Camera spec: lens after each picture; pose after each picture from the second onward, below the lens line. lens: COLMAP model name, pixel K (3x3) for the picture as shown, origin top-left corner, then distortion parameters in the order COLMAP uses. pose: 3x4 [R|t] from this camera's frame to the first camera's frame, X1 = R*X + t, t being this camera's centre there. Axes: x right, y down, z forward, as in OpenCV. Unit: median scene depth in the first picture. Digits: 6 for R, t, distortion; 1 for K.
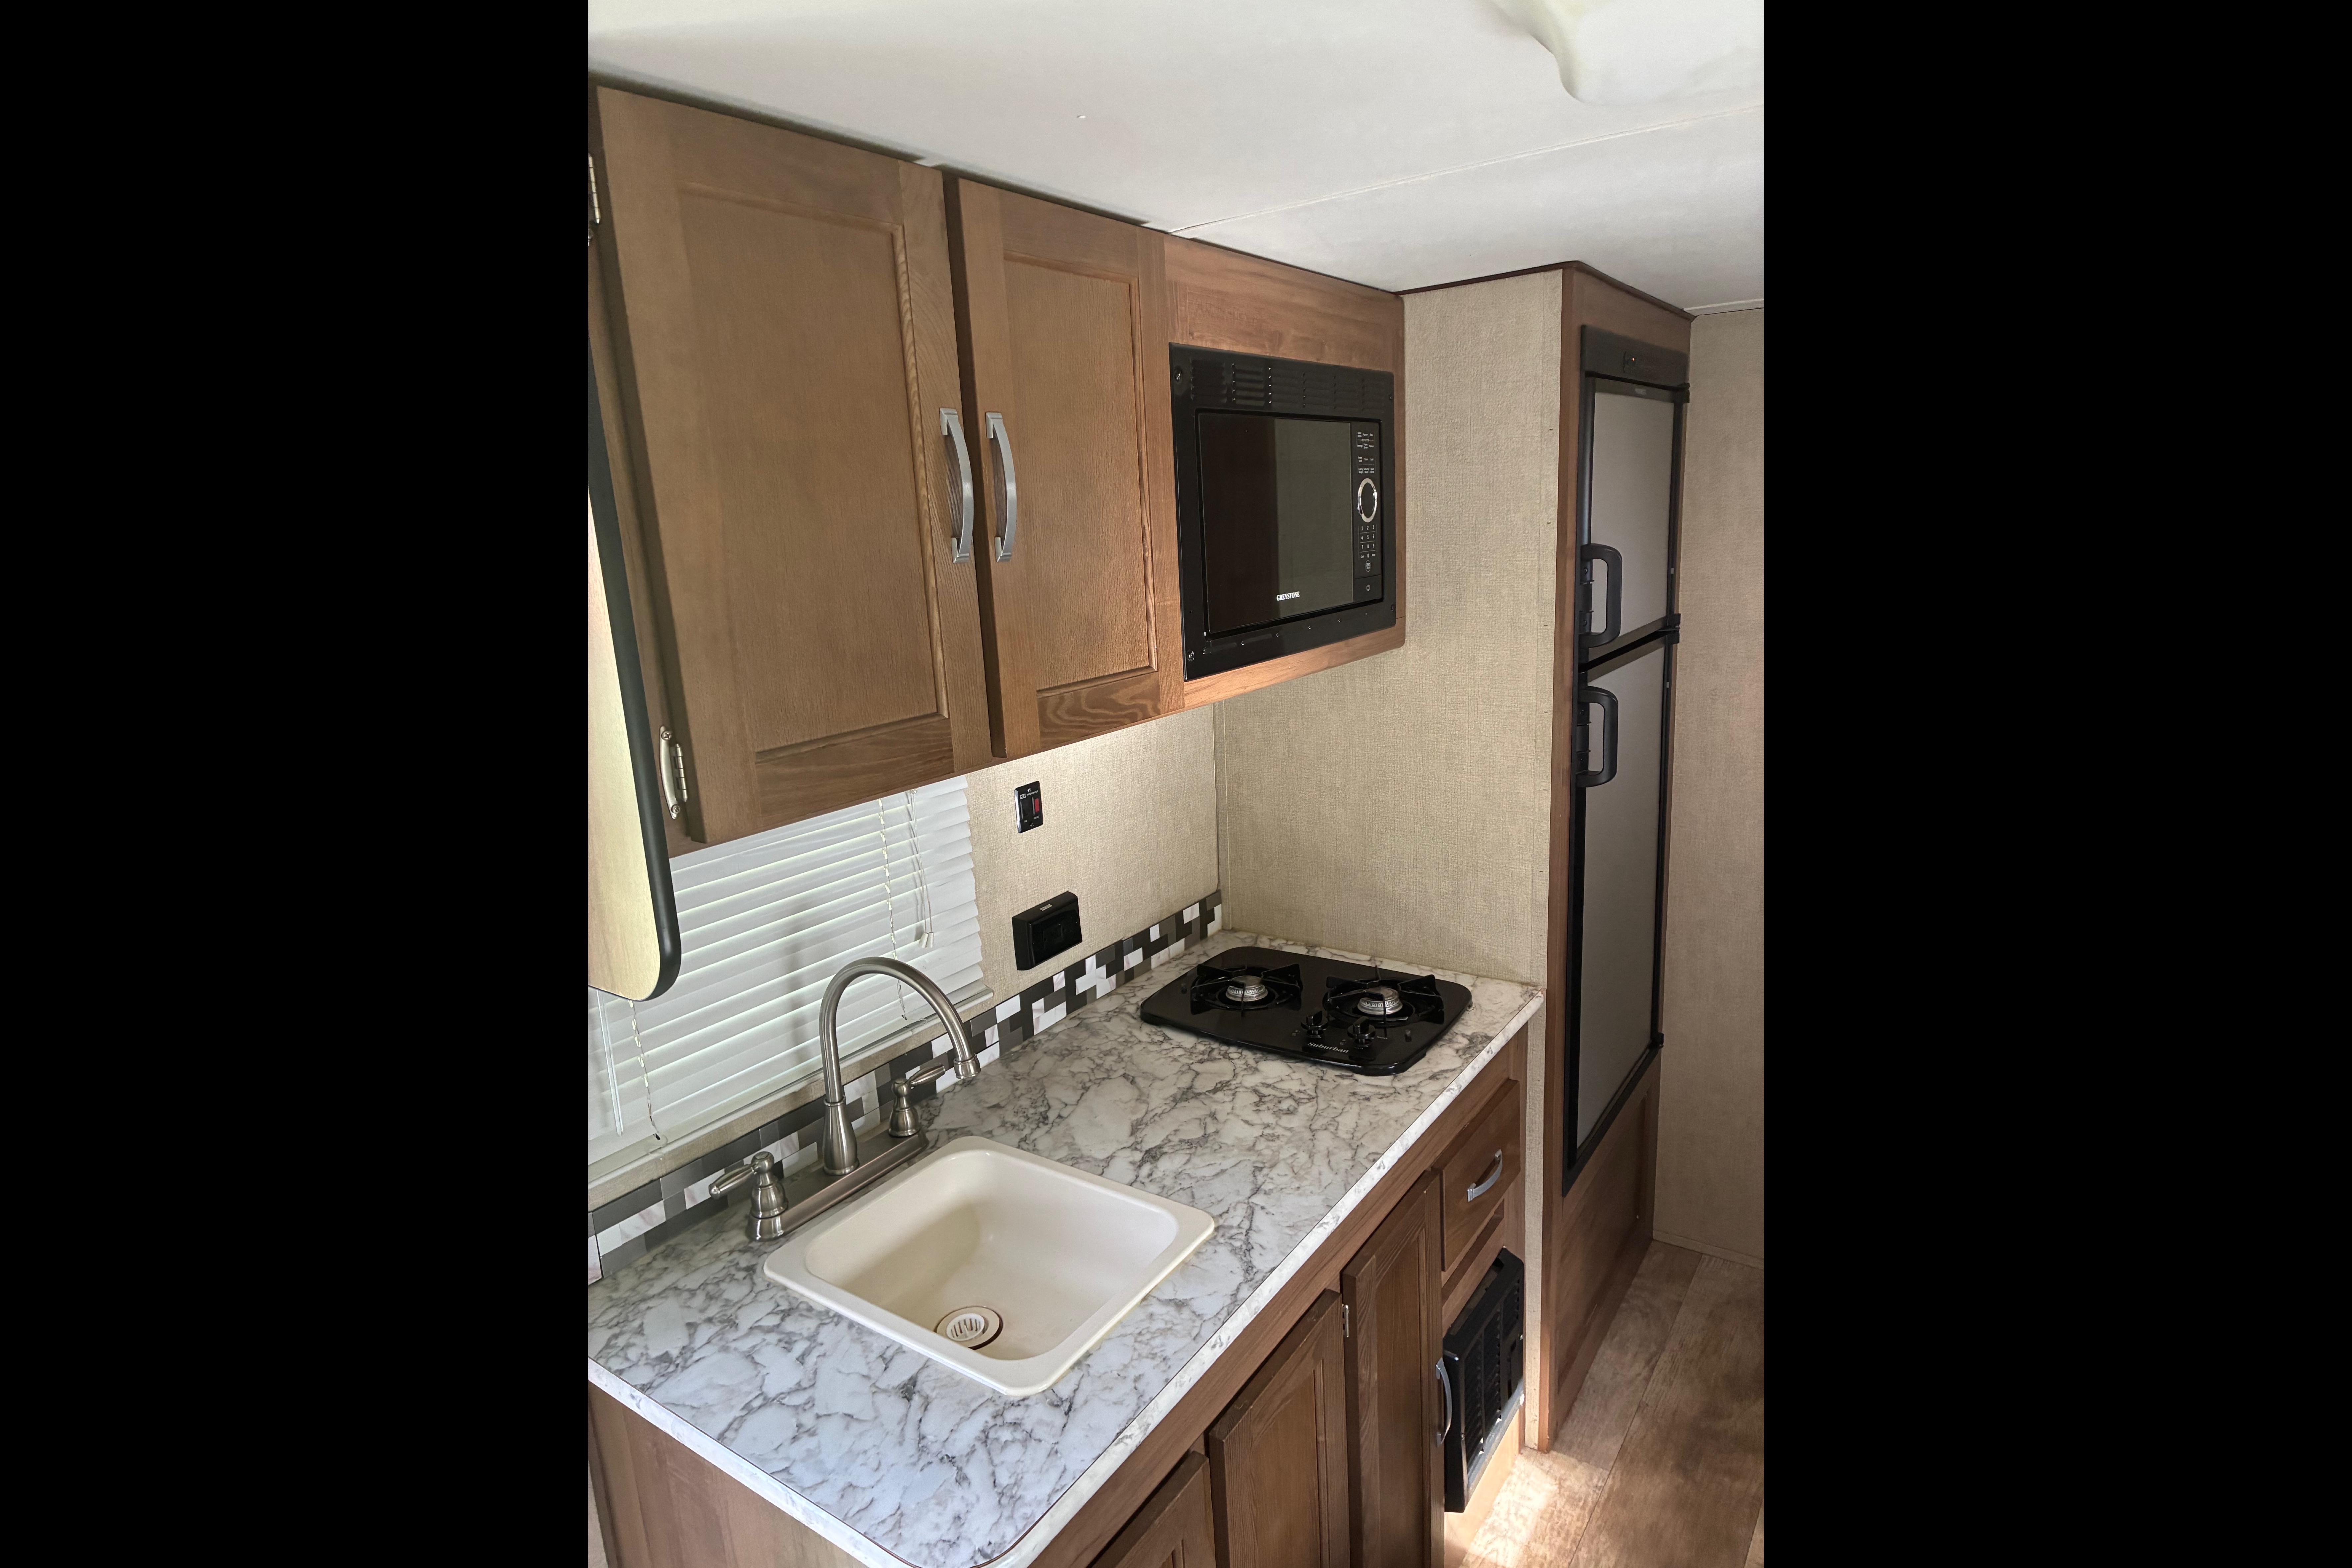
lens RADIAL K [[1205.0, 0, 1173.5], [0, 1205.0, 787.0], [0, 0, 1]] dist [0.017163, -0.001623]
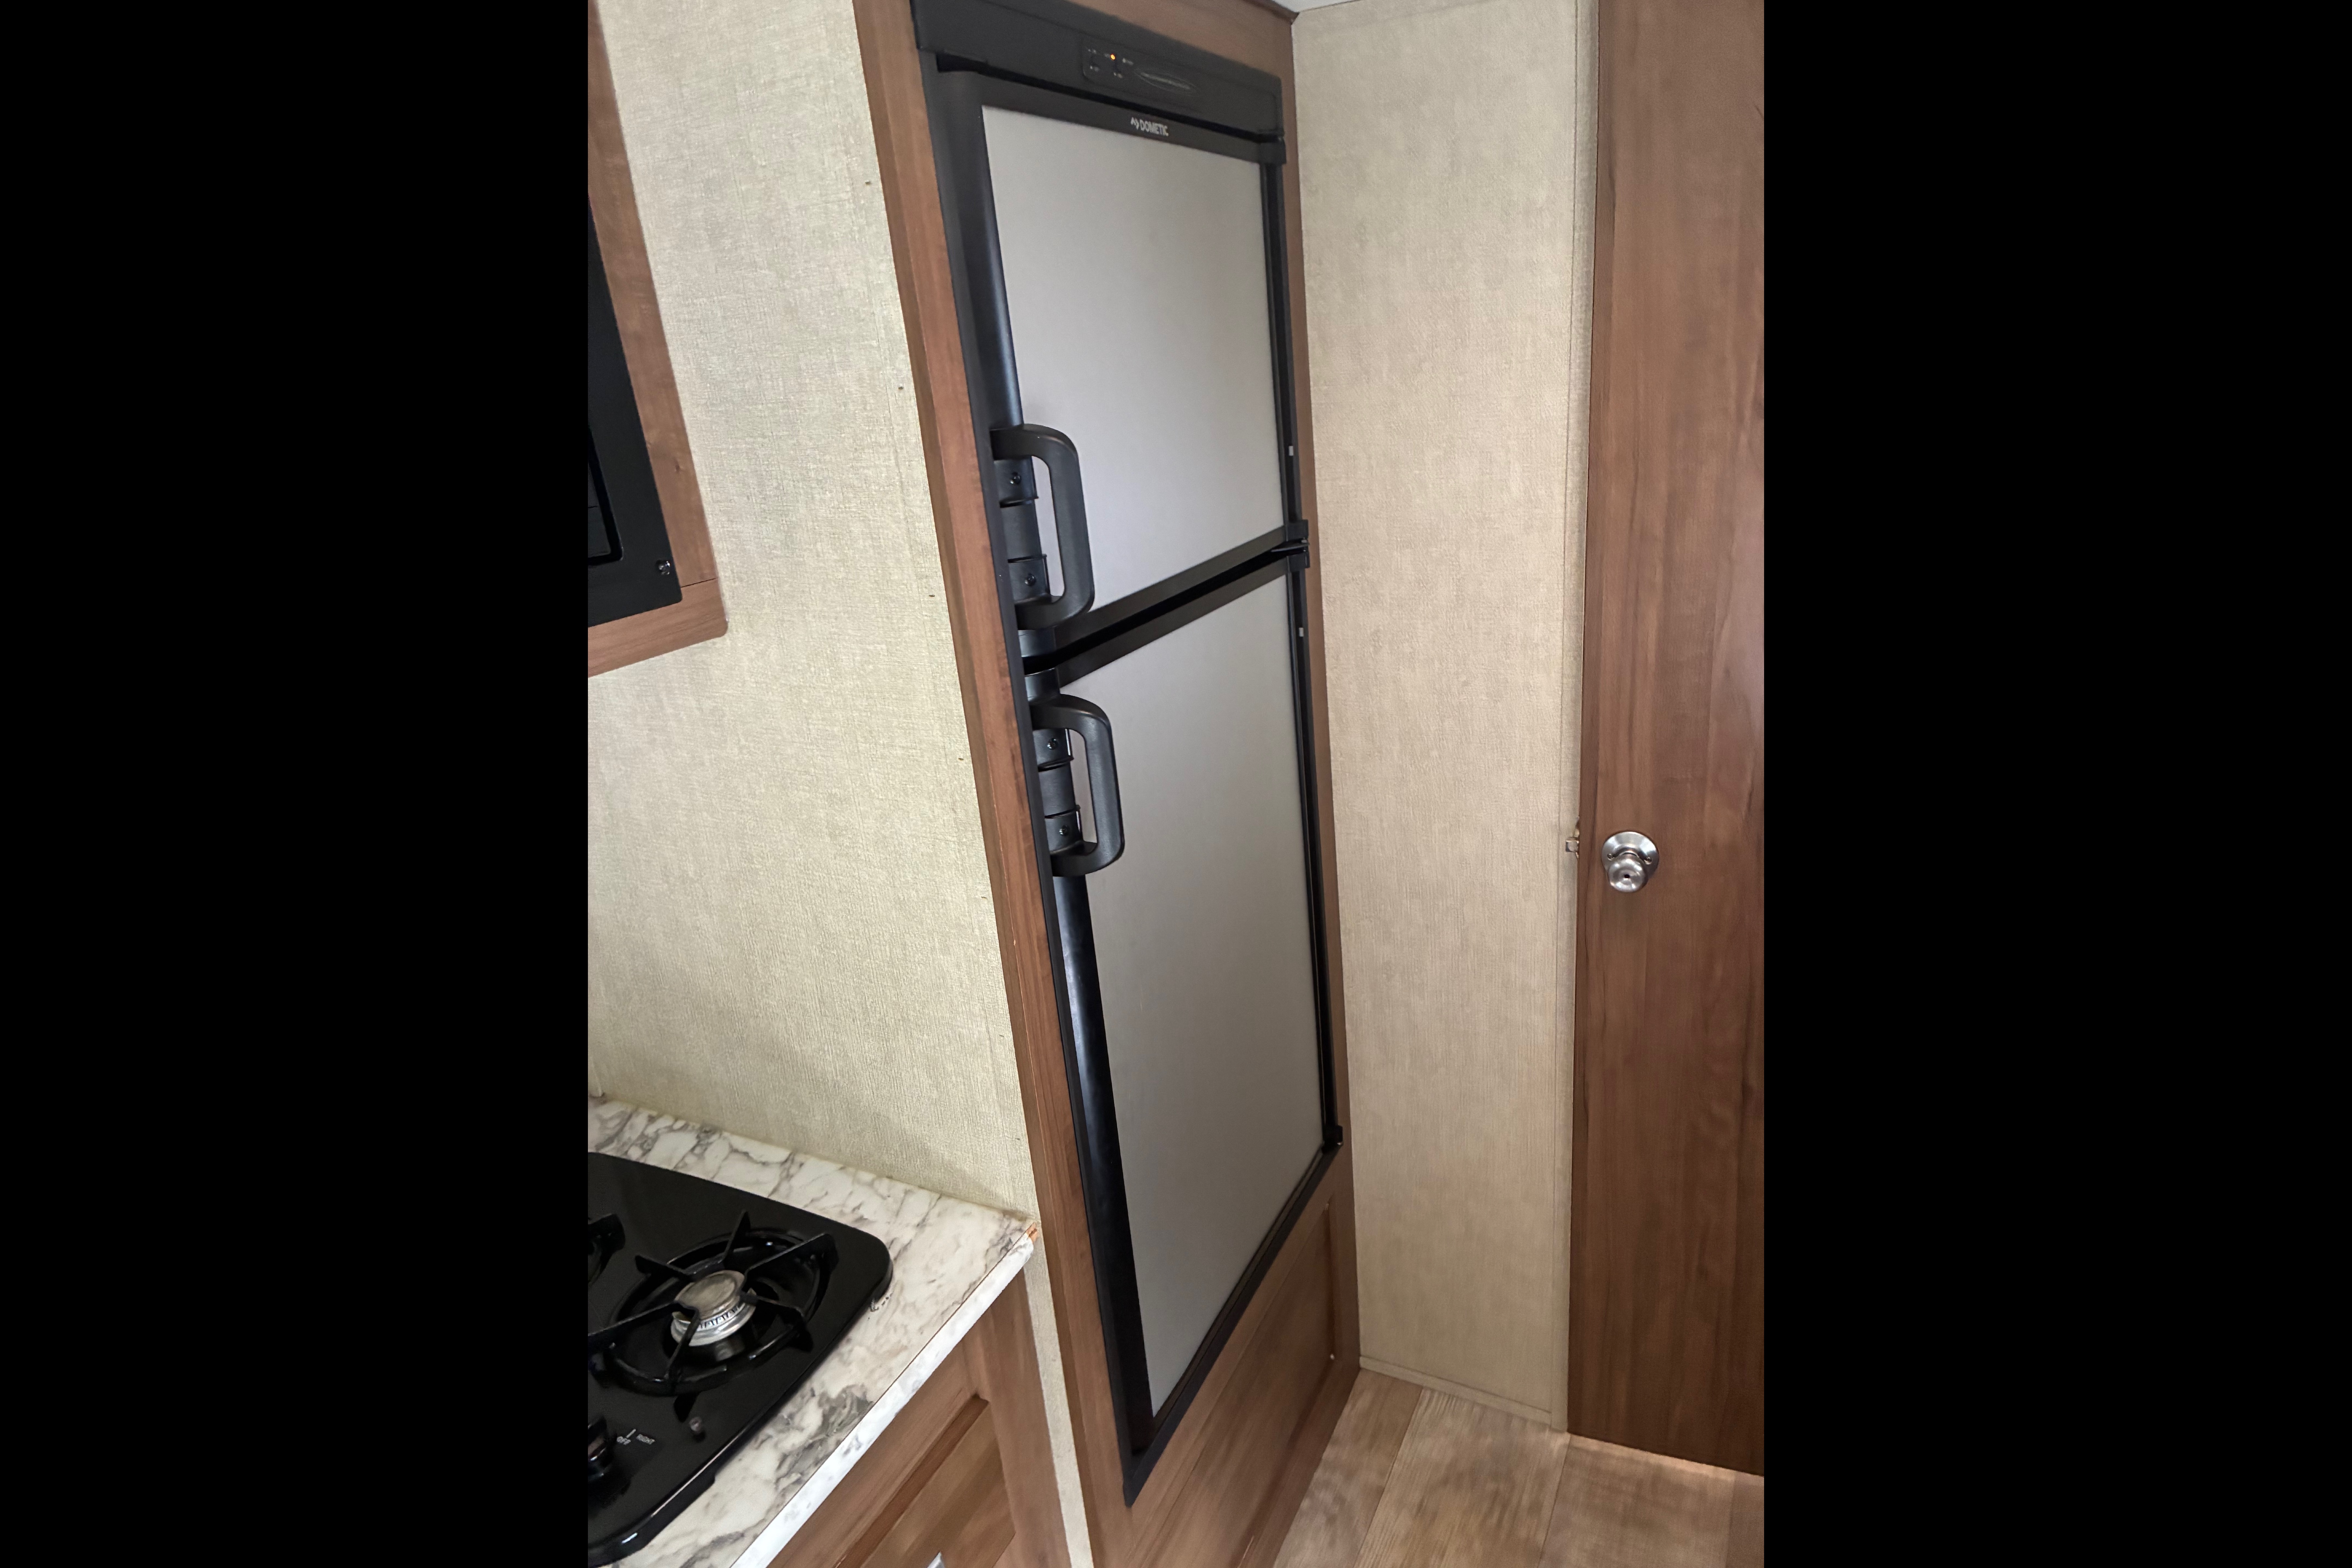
lens RADIAL K [[1205.0, 0, 1189.3], [0, 1205.0, 783.5], [0, 0, 1]] dist [0.017163, -0.001623]
pose [[0.989907, -0.080424, 0.116685, 0.320079], [0.067428, 0.991492, 0.111345, -0.095614], [-0.124647, -0.102353, 0.986908, 0.437349]]
